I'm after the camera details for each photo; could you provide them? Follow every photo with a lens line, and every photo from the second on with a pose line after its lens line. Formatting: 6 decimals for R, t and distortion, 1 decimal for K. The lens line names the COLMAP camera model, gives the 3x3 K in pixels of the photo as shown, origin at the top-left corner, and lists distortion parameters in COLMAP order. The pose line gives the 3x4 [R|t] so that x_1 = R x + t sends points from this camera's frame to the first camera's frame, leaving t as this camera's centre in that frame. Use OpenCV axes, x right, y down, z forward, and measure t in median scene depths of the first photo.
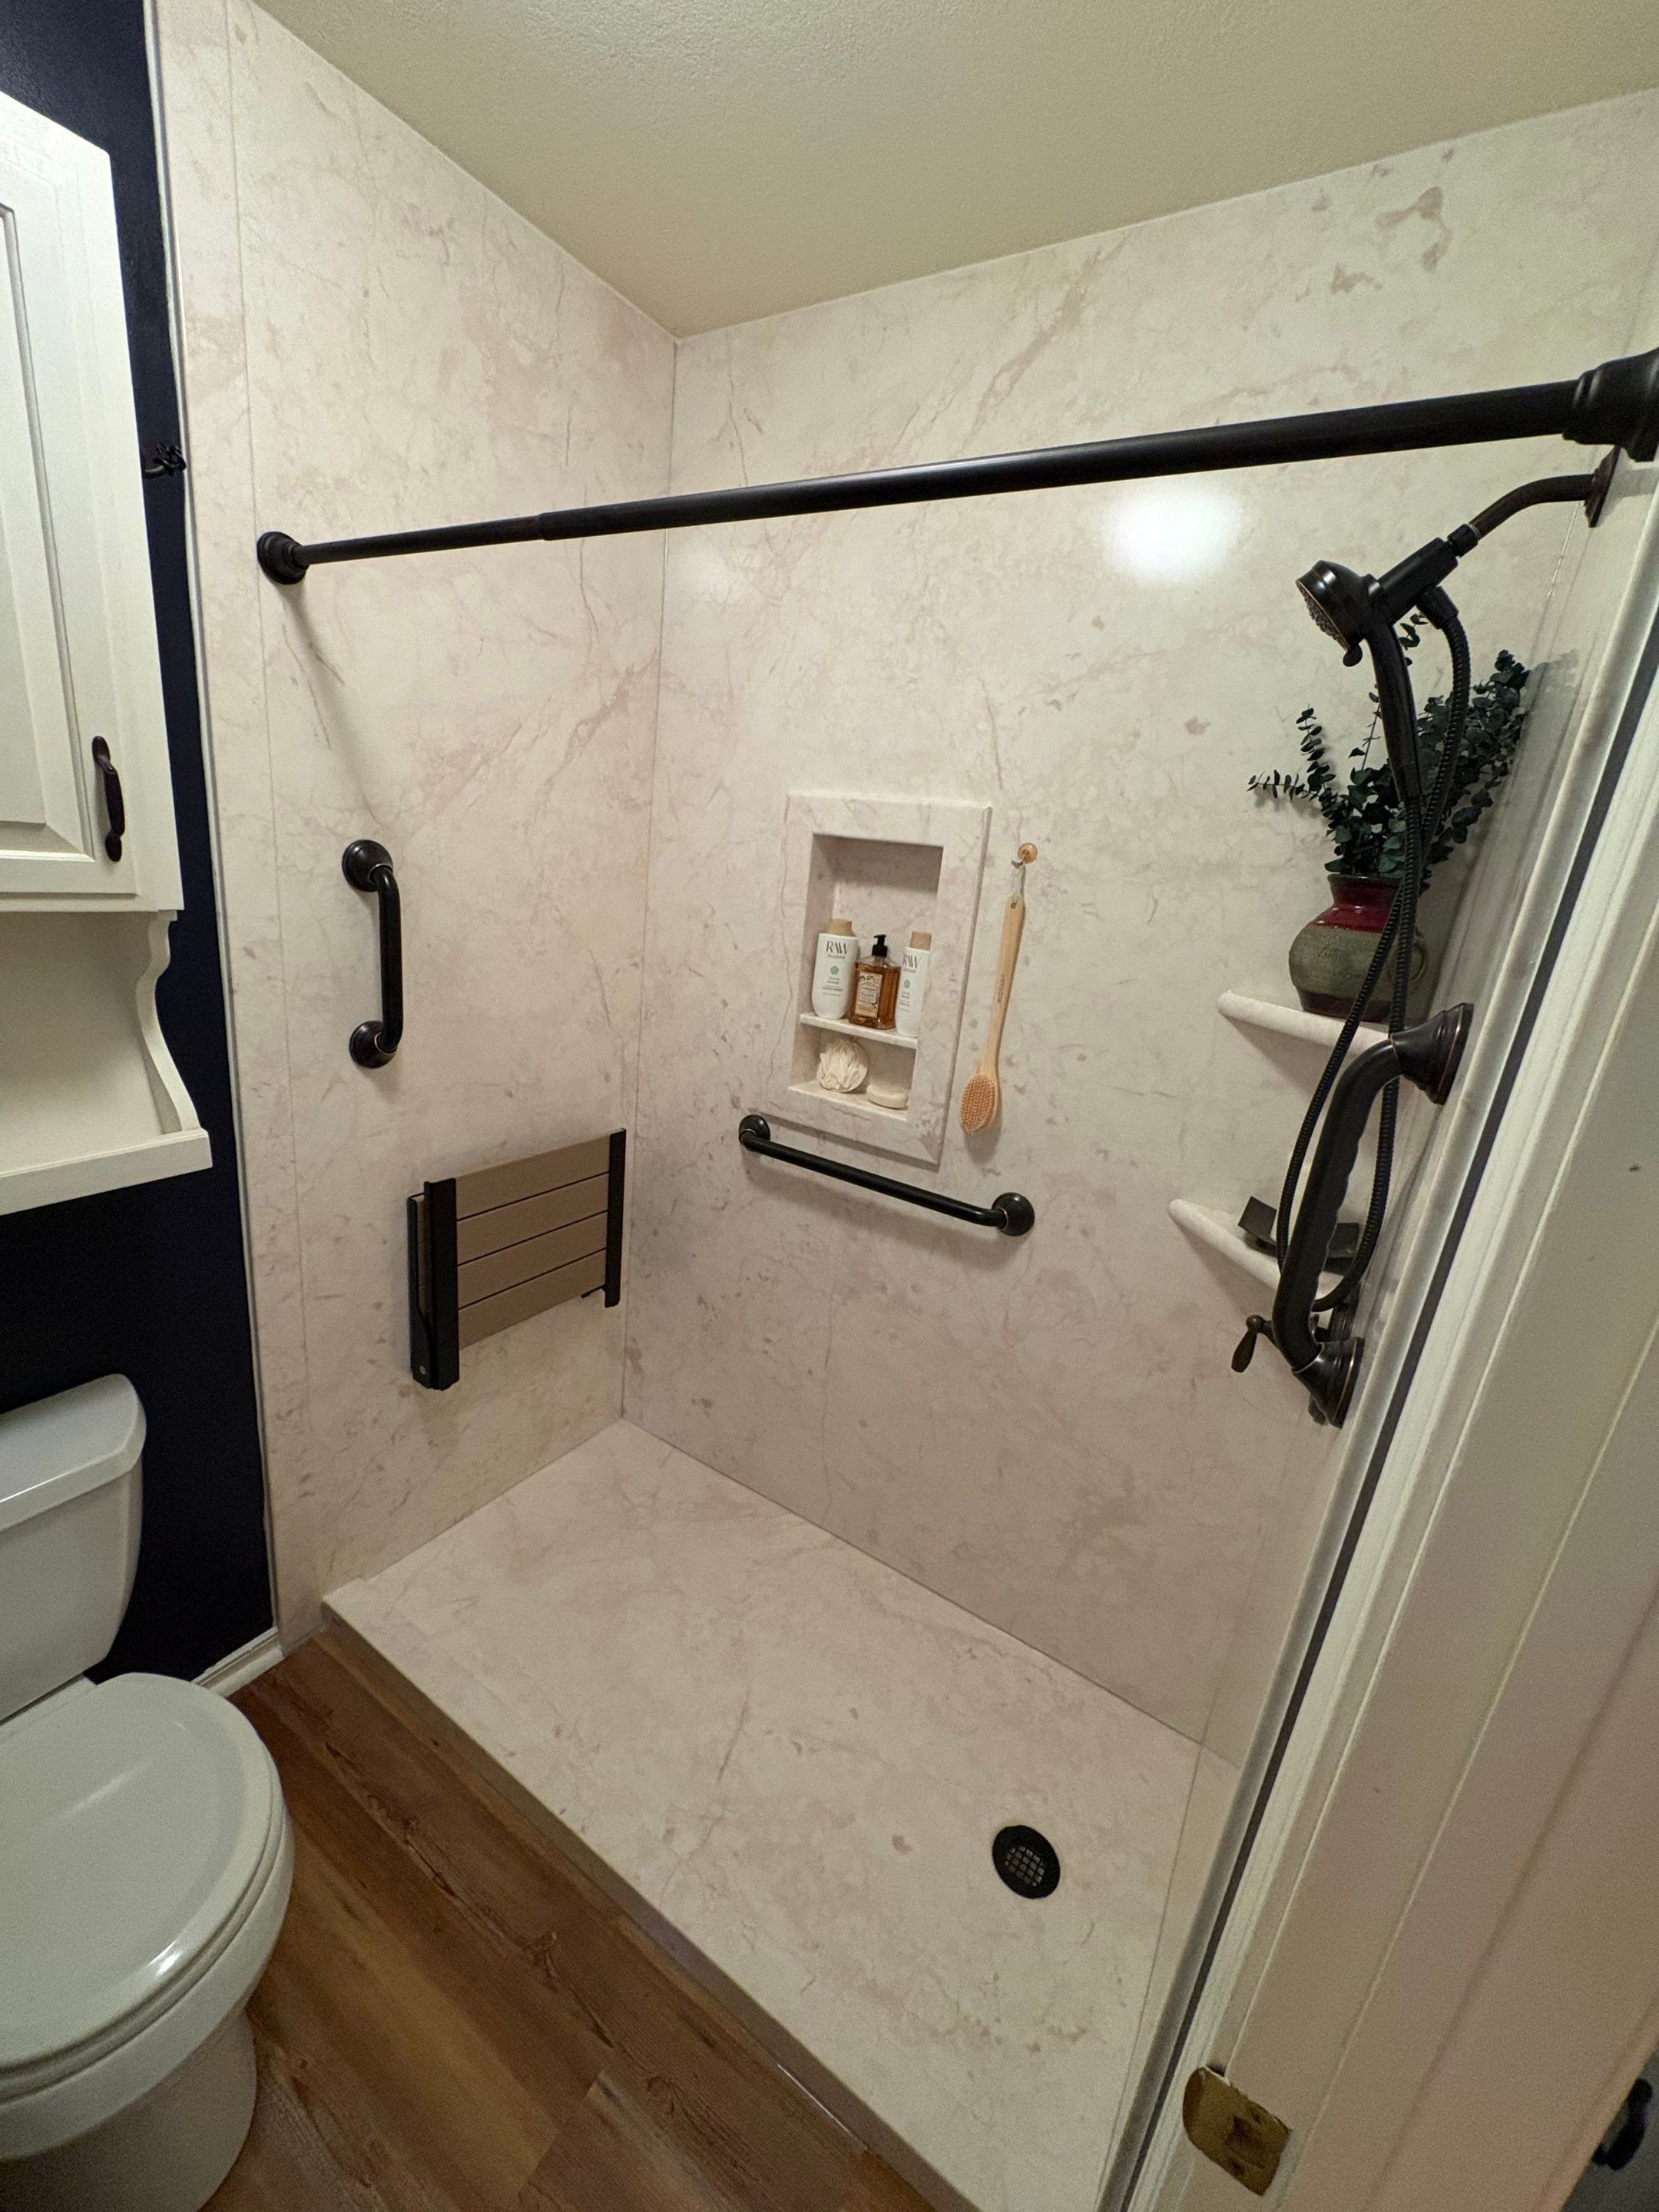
lens RADIAL K [[879.0, 0, 832.2], [0, 879.0, 1105.8], [0, 0, 1]] dist [0.001702, -0.000391]
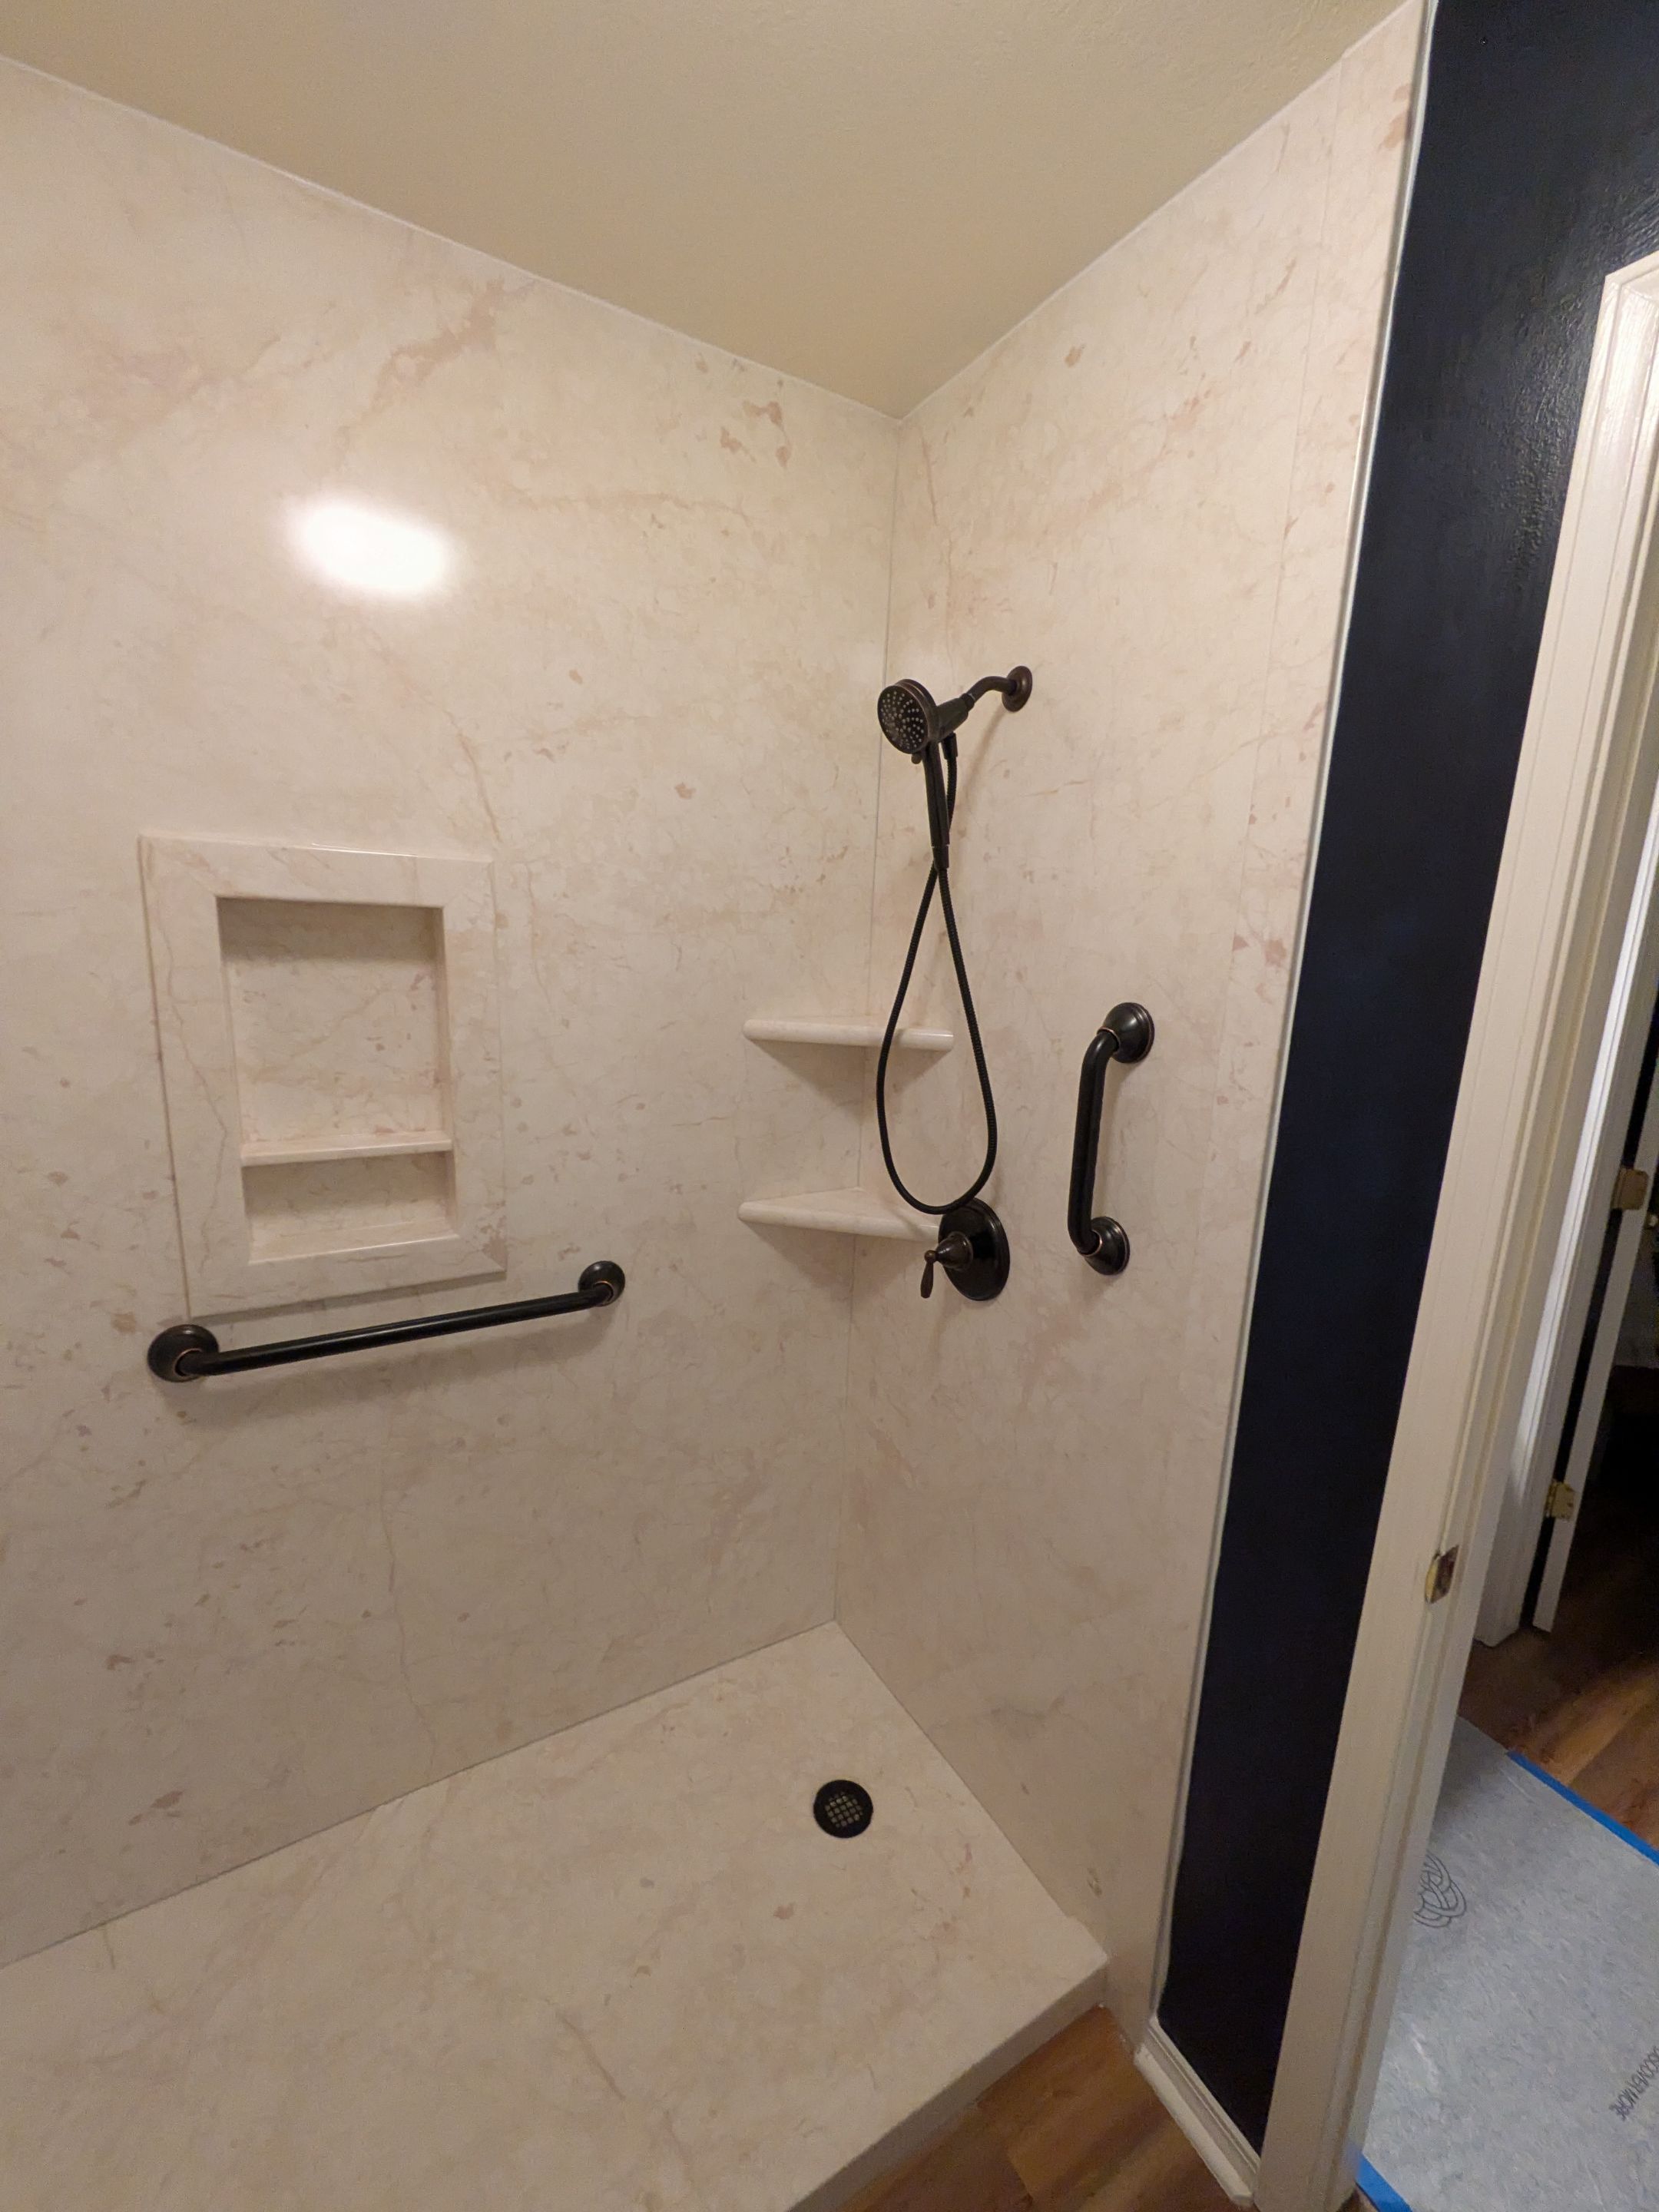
lens RADIAL K [[875.7, 0, 828.5], [0, 875.7, 1107.3], [0, 0, 1]] dist [-0.000506, -0.000371]
pose [[0.454548, -0.253321, 0.853941, -0.462629], [0.255177, 0.955557, 0.147635, -0.141942], [-0.853388, 0.150799, 0.498988, 0.301441]]
